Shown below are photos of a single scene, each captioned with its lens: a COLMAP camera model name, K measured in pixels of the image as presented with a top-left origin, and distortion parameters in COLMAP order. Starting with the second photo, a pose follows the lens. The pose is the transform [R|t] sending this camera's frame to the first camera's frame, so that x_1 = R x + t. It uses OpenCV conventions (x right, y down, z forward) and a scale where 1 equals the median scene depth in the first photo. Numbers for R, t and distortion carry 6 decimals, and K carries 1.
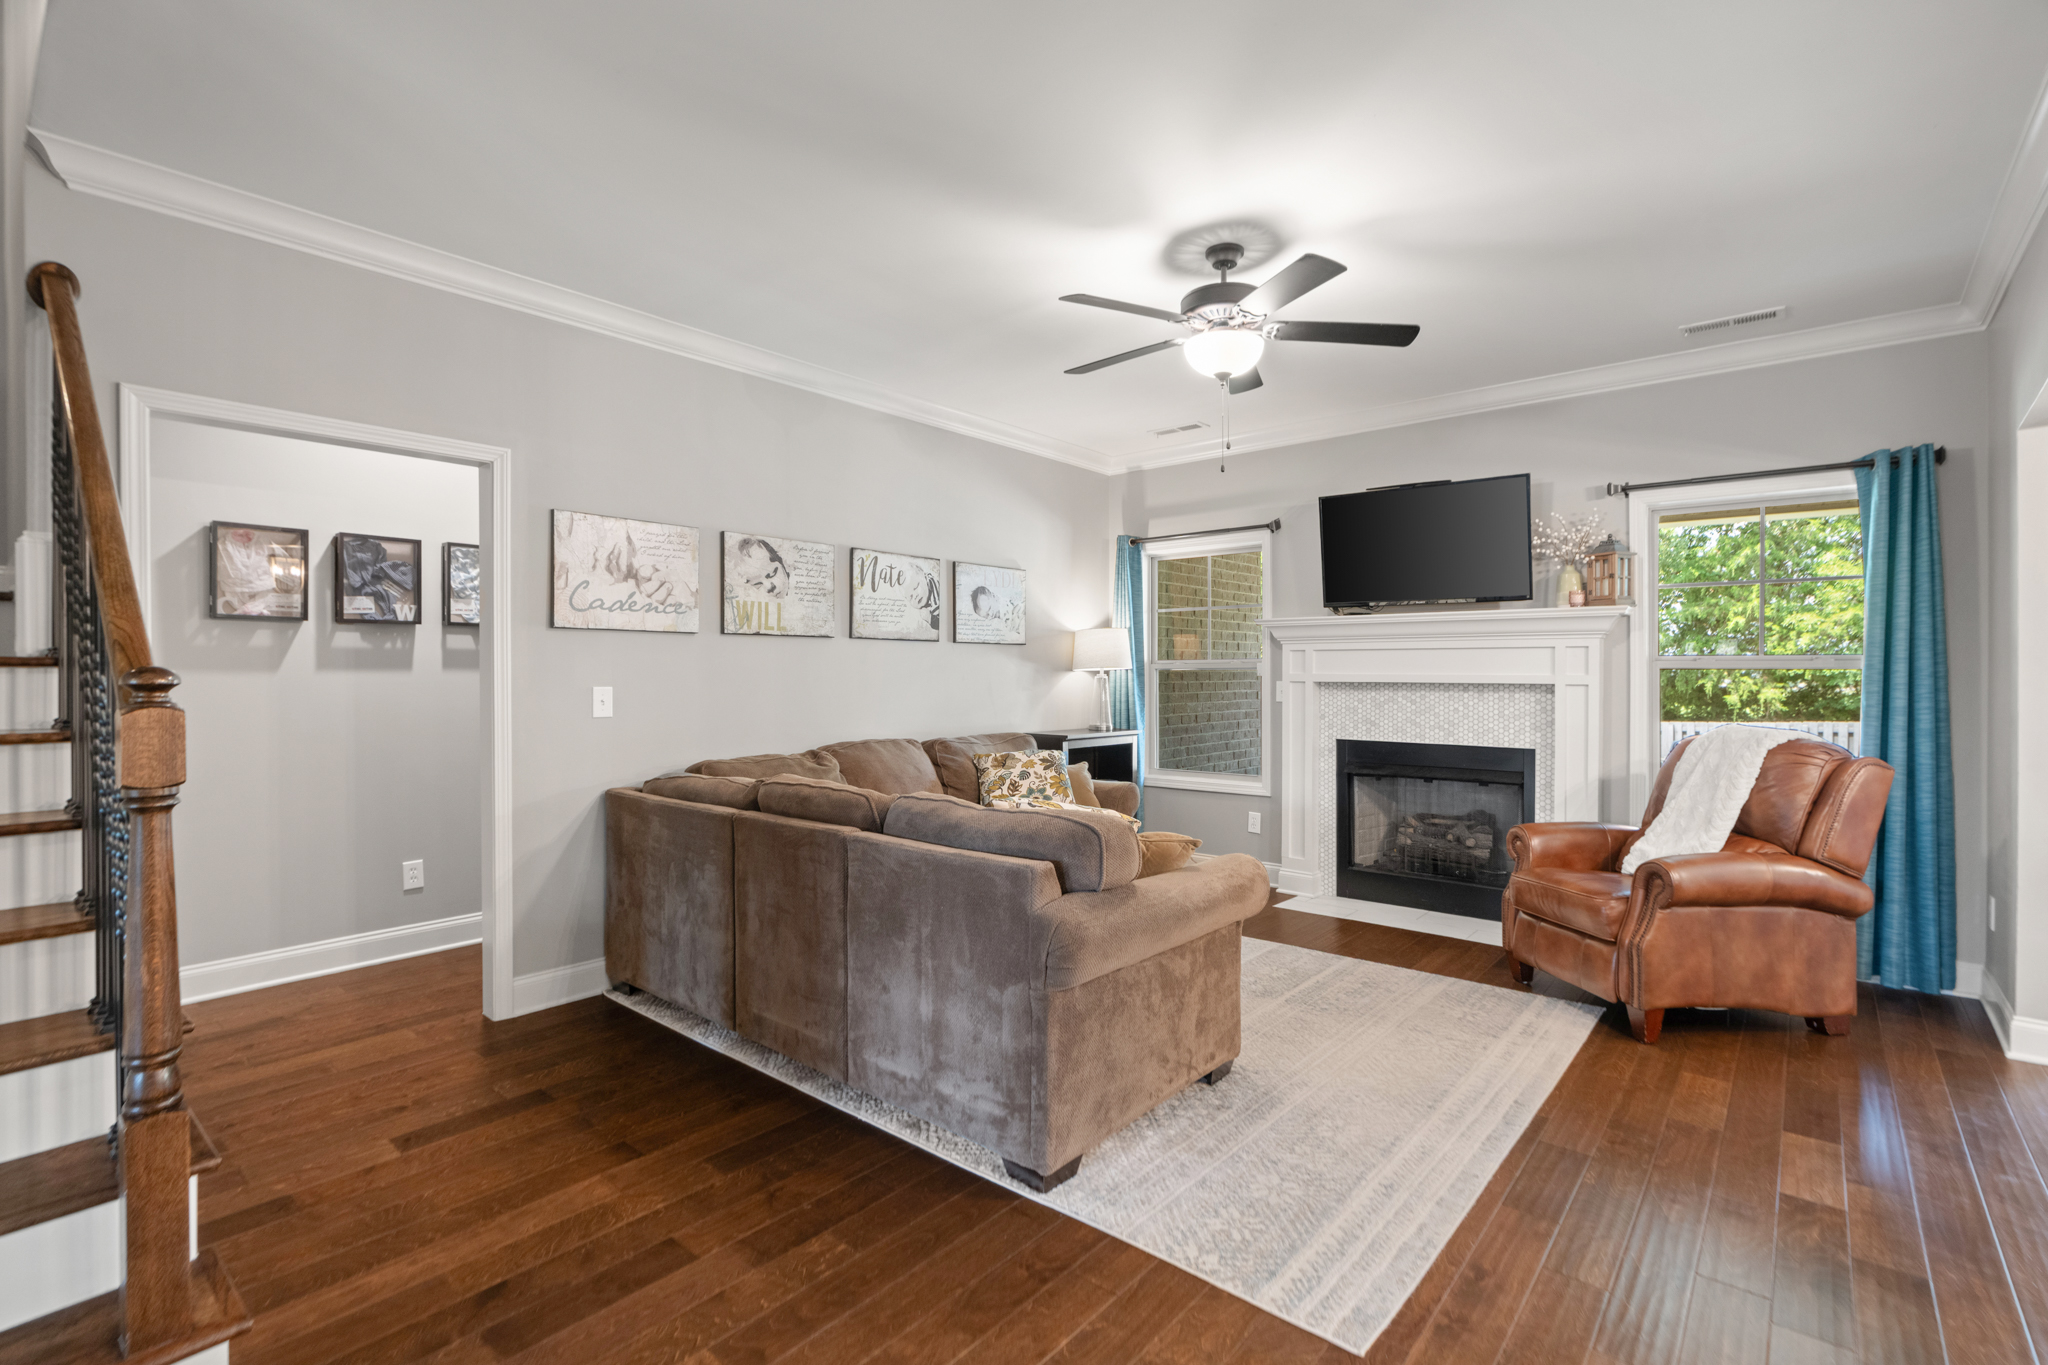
lens RADIAL K [[933.2, 0, 1024.6], [0, 933.2, 666.5], [0, 0, 1]] dist [-0.011733, 0.000459]
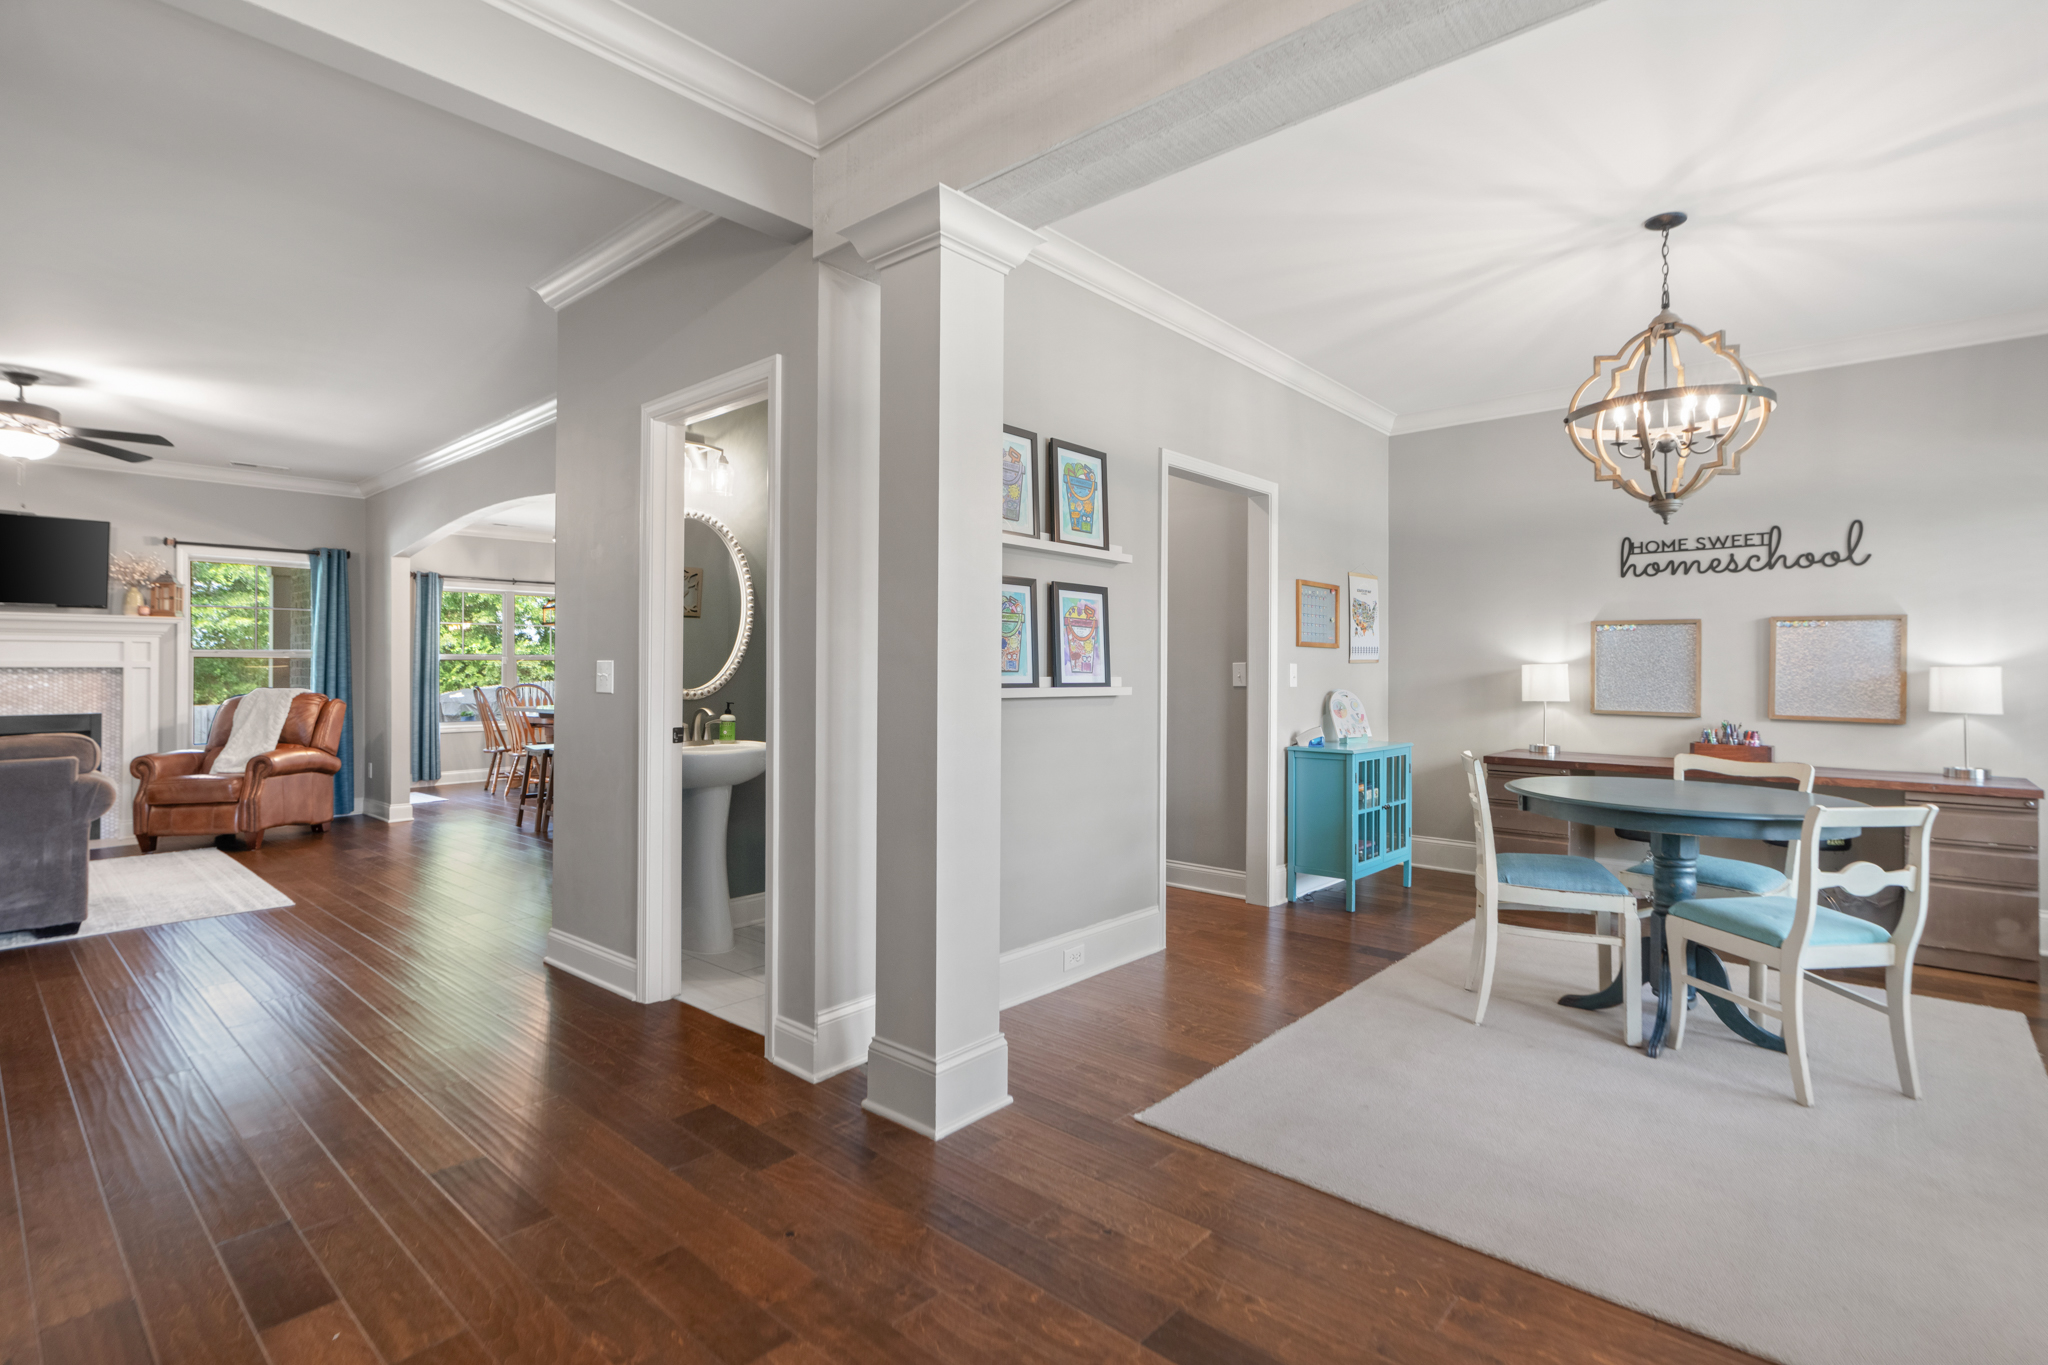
lens RADIAL K [[977.1, 0, 1024.6], [0, 977.1, 667.3], [0, 0, 1]] dist [-0.000106, 0.000047]
pose [[0.032166, 0.000186, 0.999483, -1.083135], [-0.004160, 0.999991, -0.000052, 0.014944], [-0.999474, -0.004156, 0.032167, -0.552045]]
